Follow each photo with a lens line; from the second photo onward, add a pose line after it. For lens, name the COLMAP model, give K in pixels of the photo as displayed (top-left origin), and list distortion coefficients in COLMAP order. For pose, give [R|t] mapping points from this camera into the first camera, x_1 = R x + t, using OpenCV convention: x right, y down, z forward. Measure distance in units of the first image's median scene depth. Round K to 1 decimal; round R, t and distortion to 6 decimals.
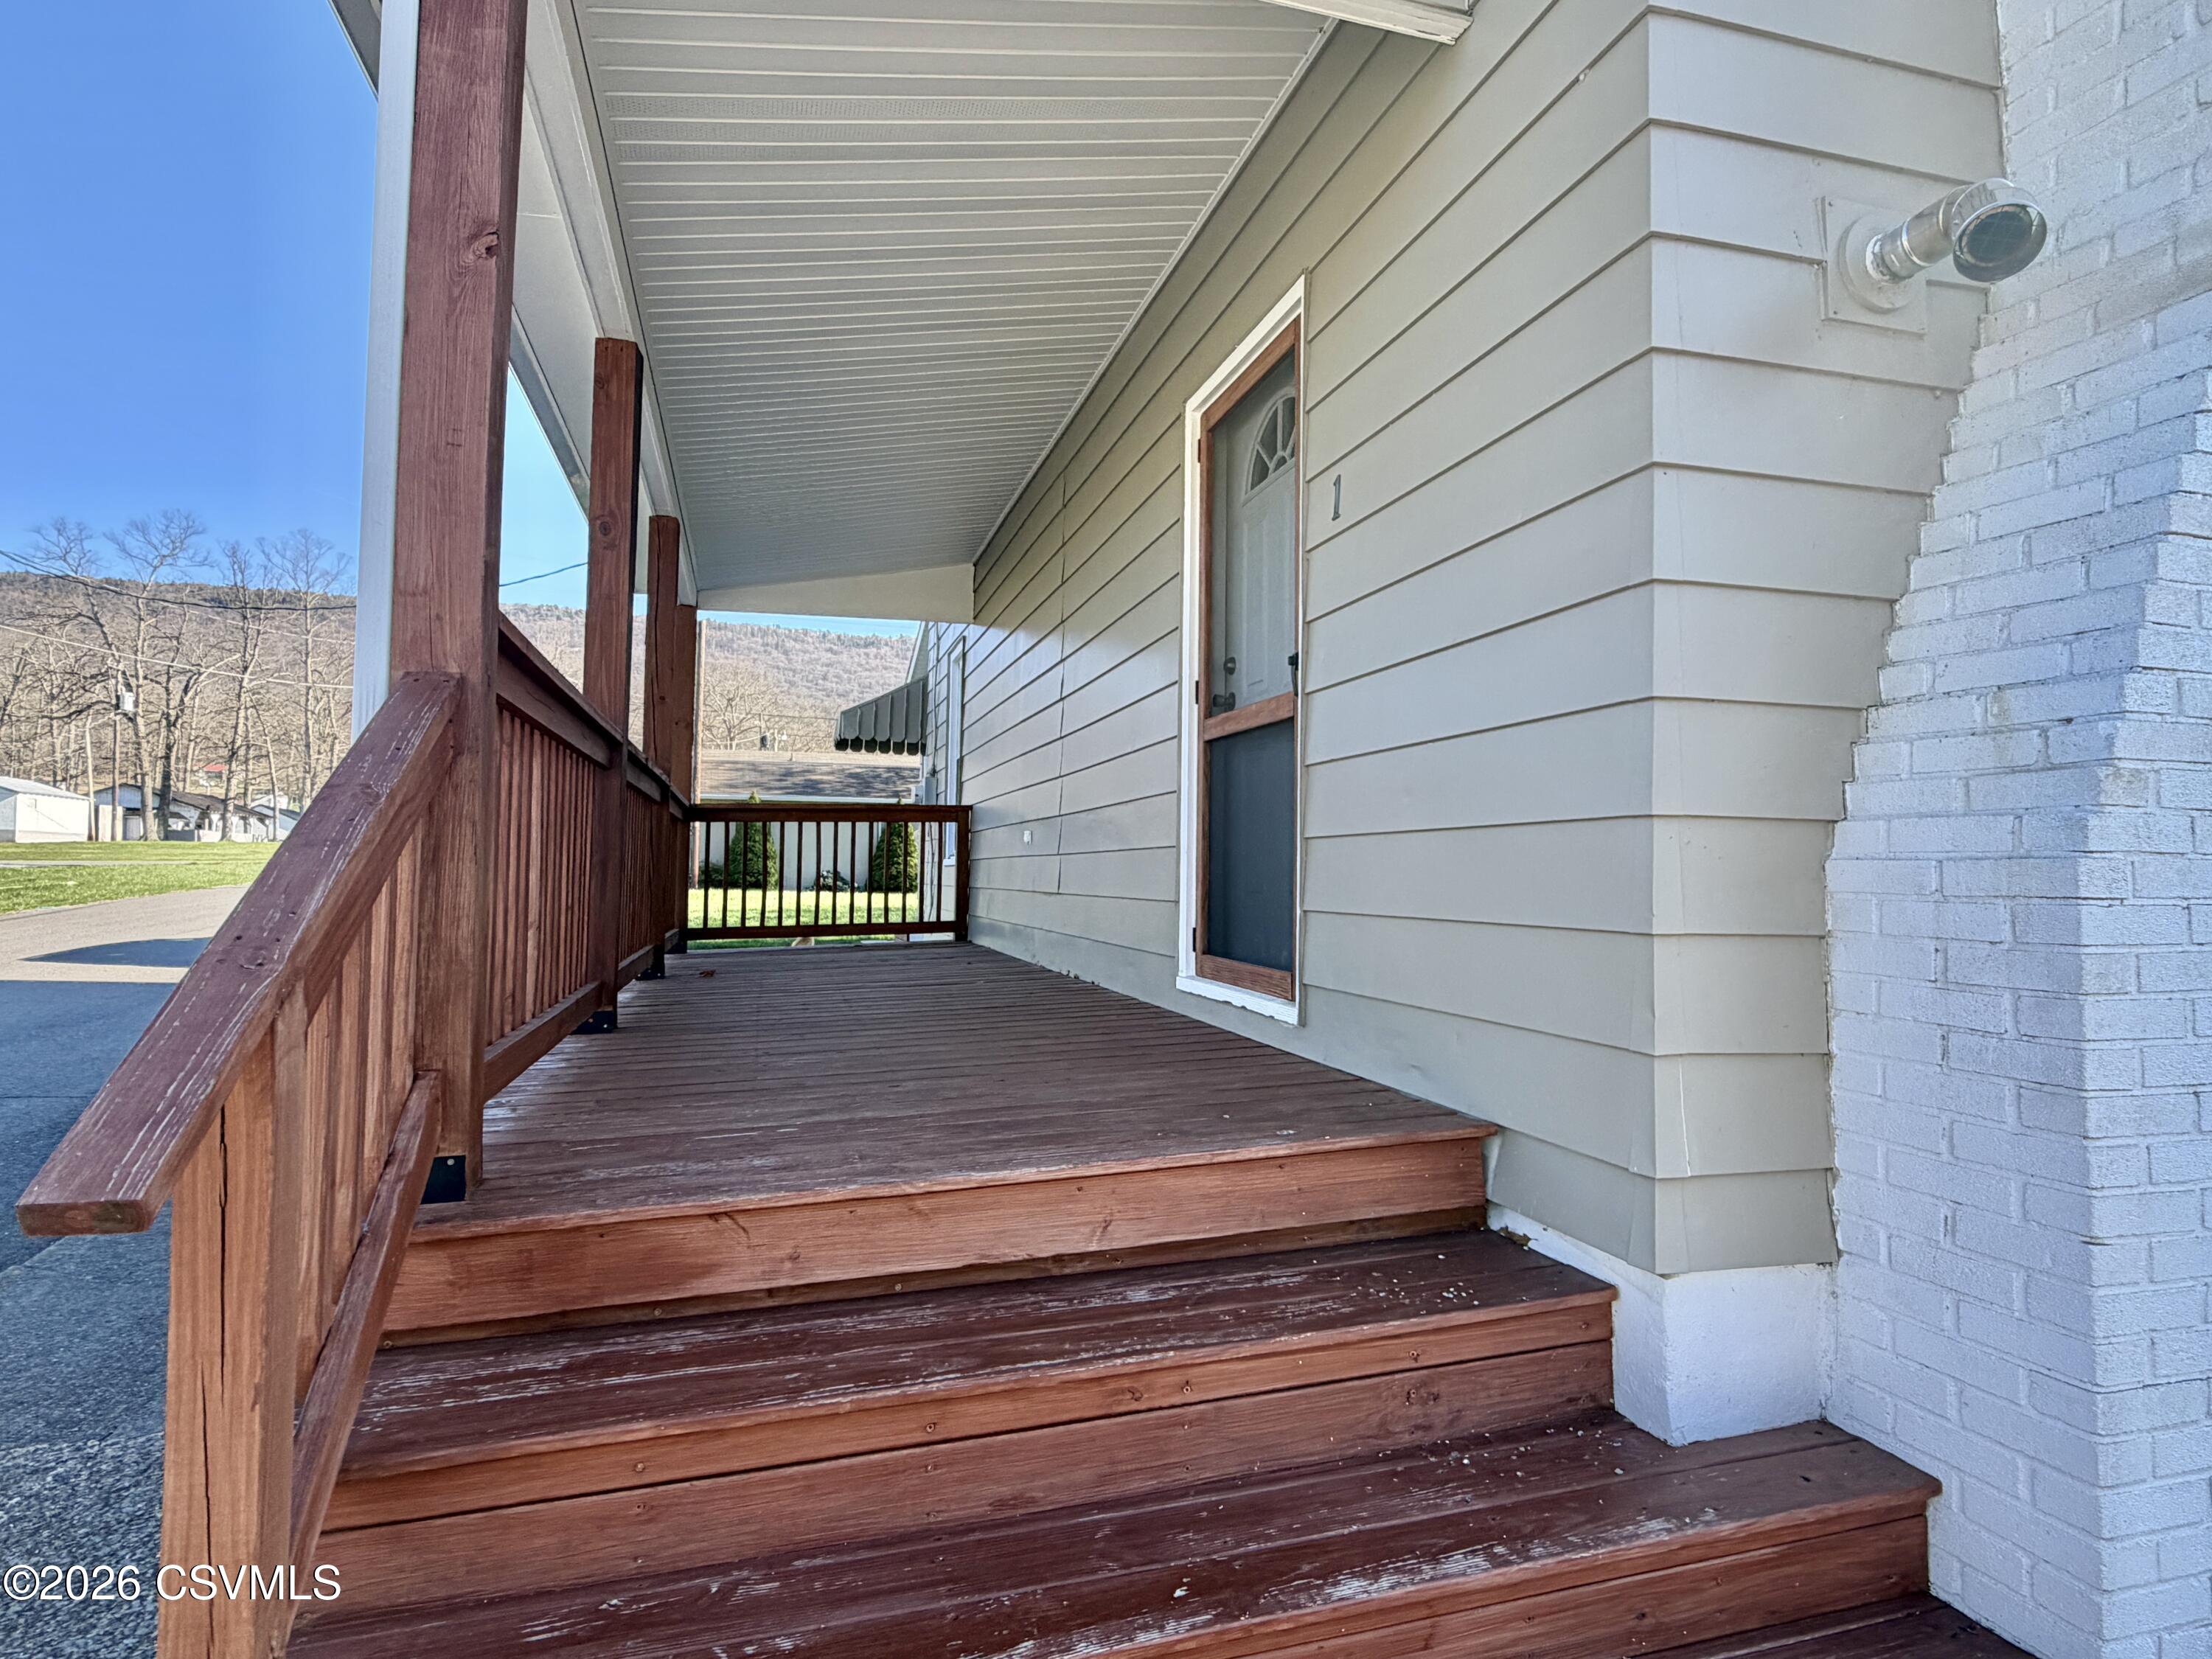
lens RADIAL K [[1177.1, 0, 1106.0], [0, 1177.1, 829.5], [0, 0, 1]] dist [0.000326, -0.000403]
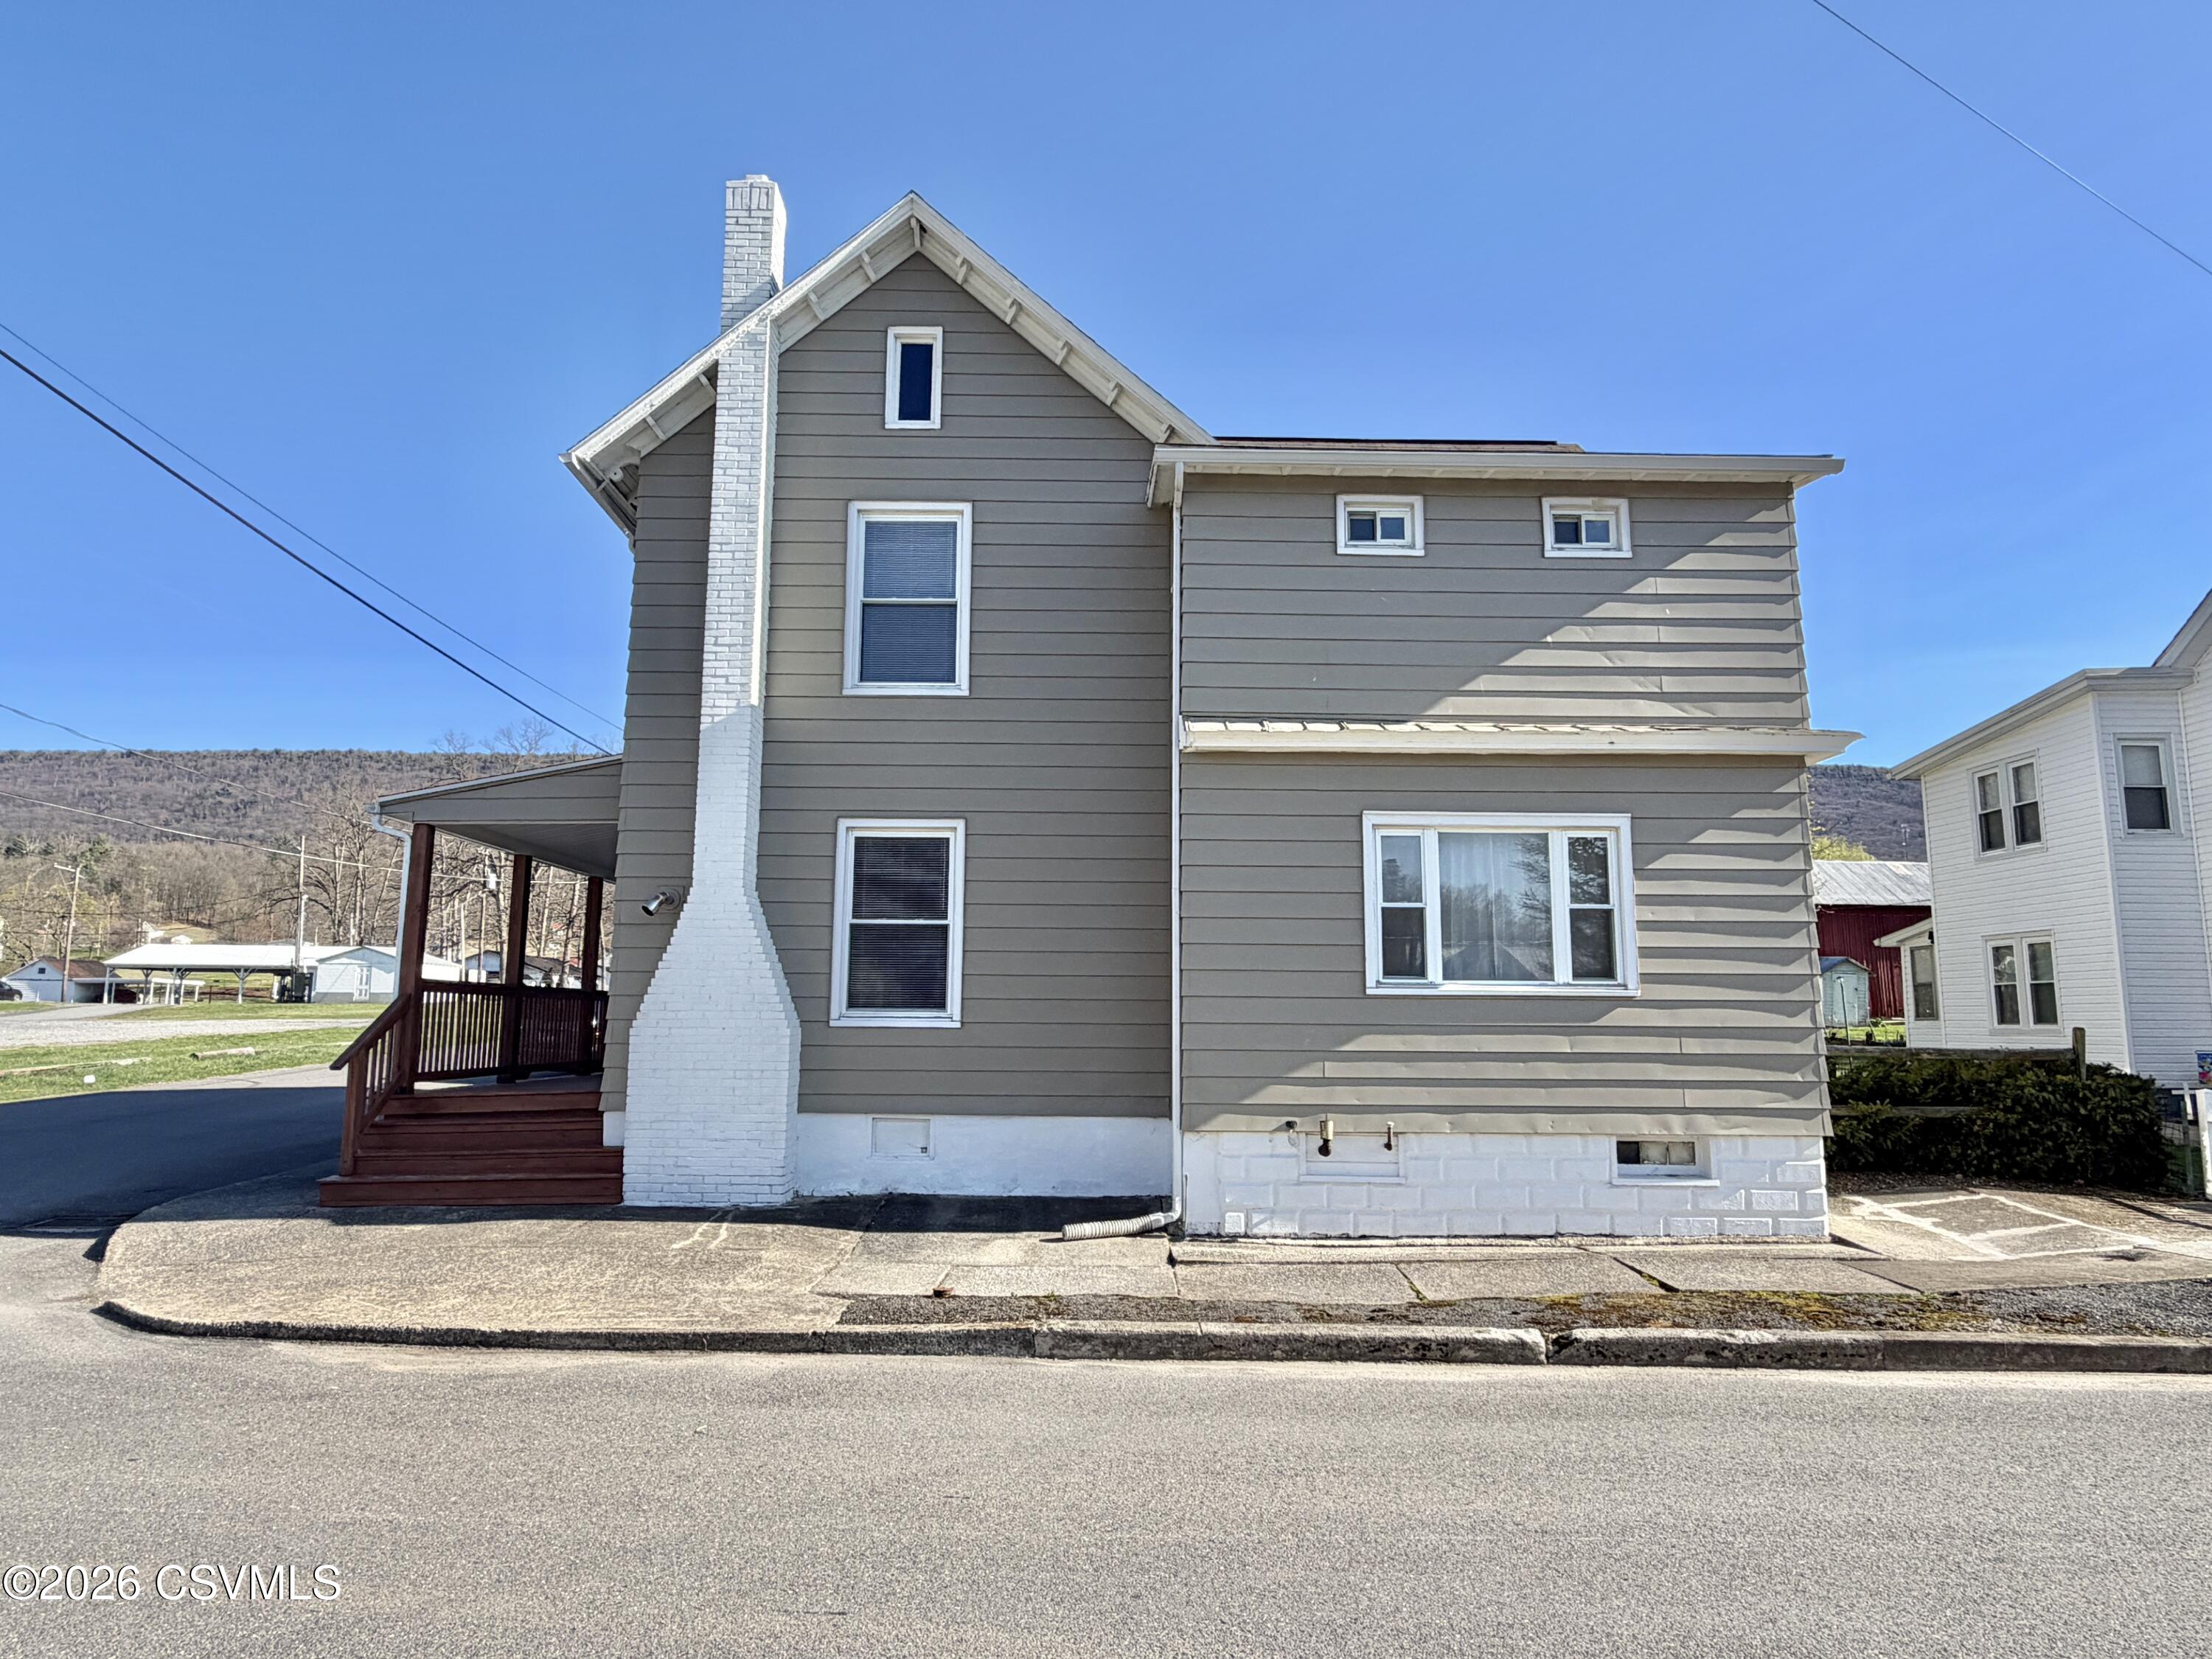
lens RADIAL K [[1330.8, 0, 1108.7], [0, 1330.8, 838.4], [0, 0, 1]] dist [-0.005516, 0.001374]
pose [[0.963150, -0.043106, -0.265488, 1.996825], [0.016384, 0.994644, -0.102056, -0.081199], [0.268465, 0.093946, 0.958697, -1.927910]]
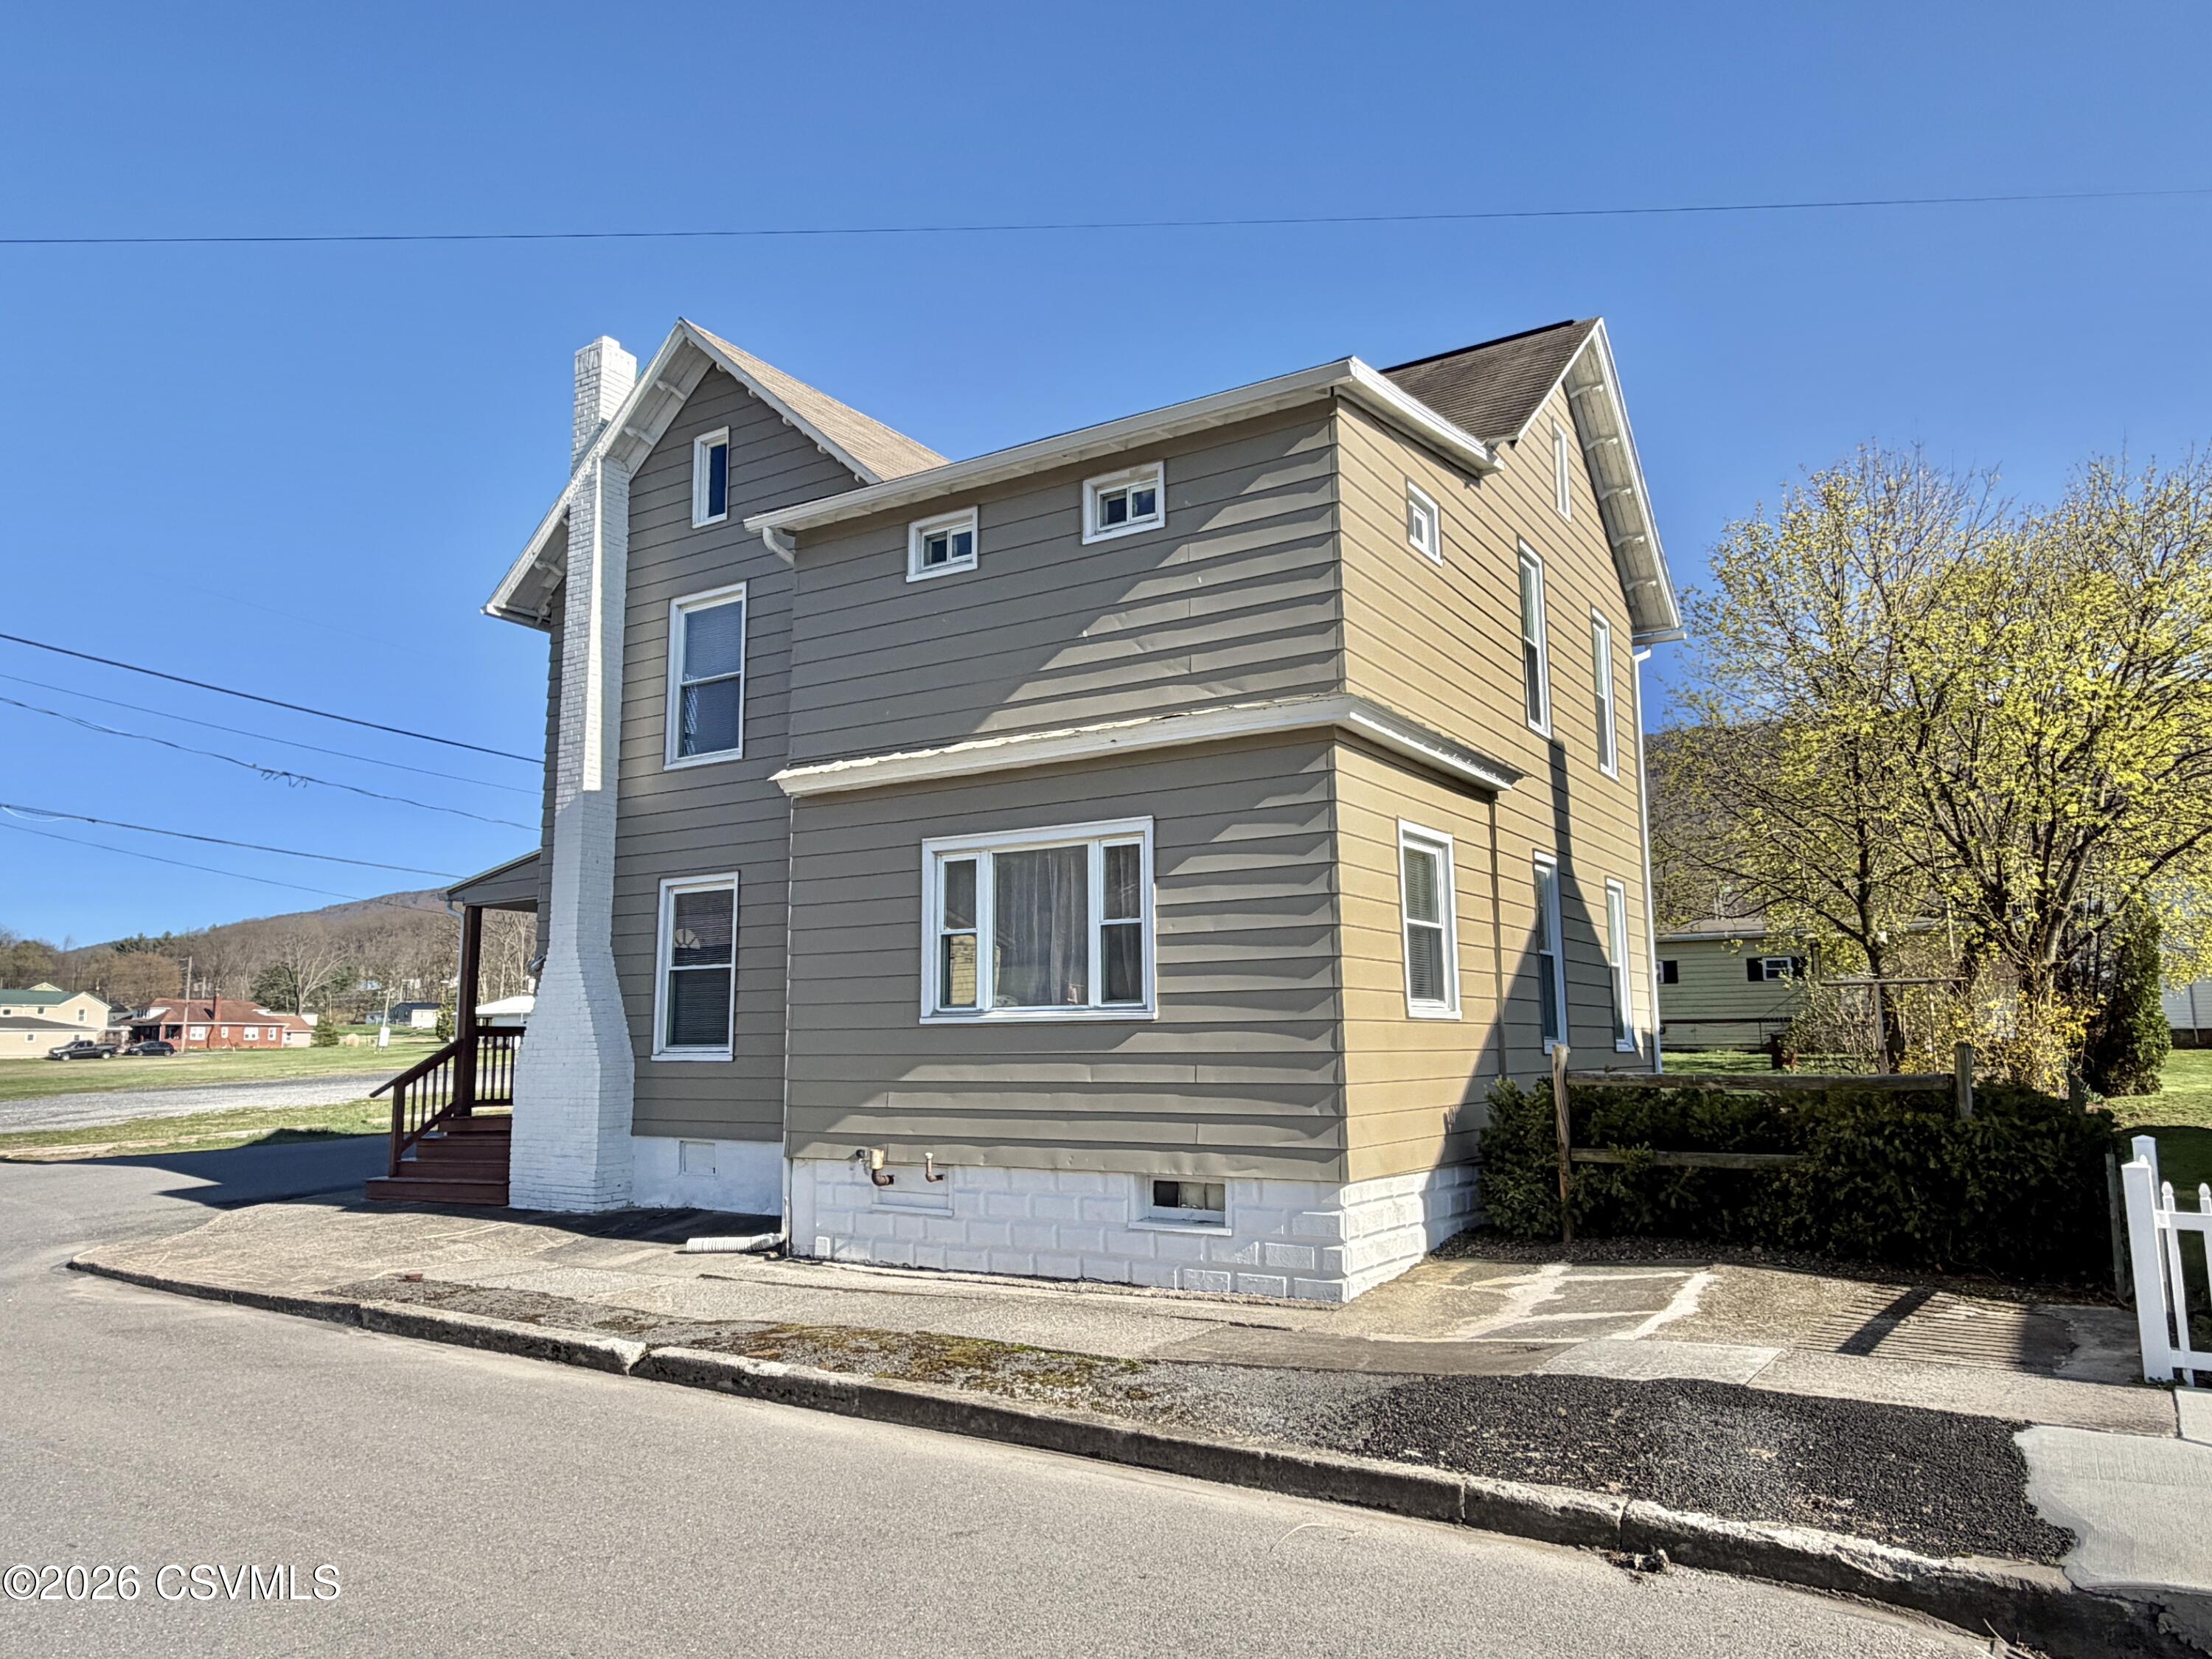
lens RADIAL K [[1490.9, 0, 1106.0], [0, 1490.9, 829.5], [0, 0, 1]] dist [-0.002903, -0.001708]
pose [[0.664563, -0.127247, -0.736318, 4.121957], [0.048837, 0.990683, -0.127128, -0.026156], [0.745635, 0.048525, 0.664586, -0.980034]]
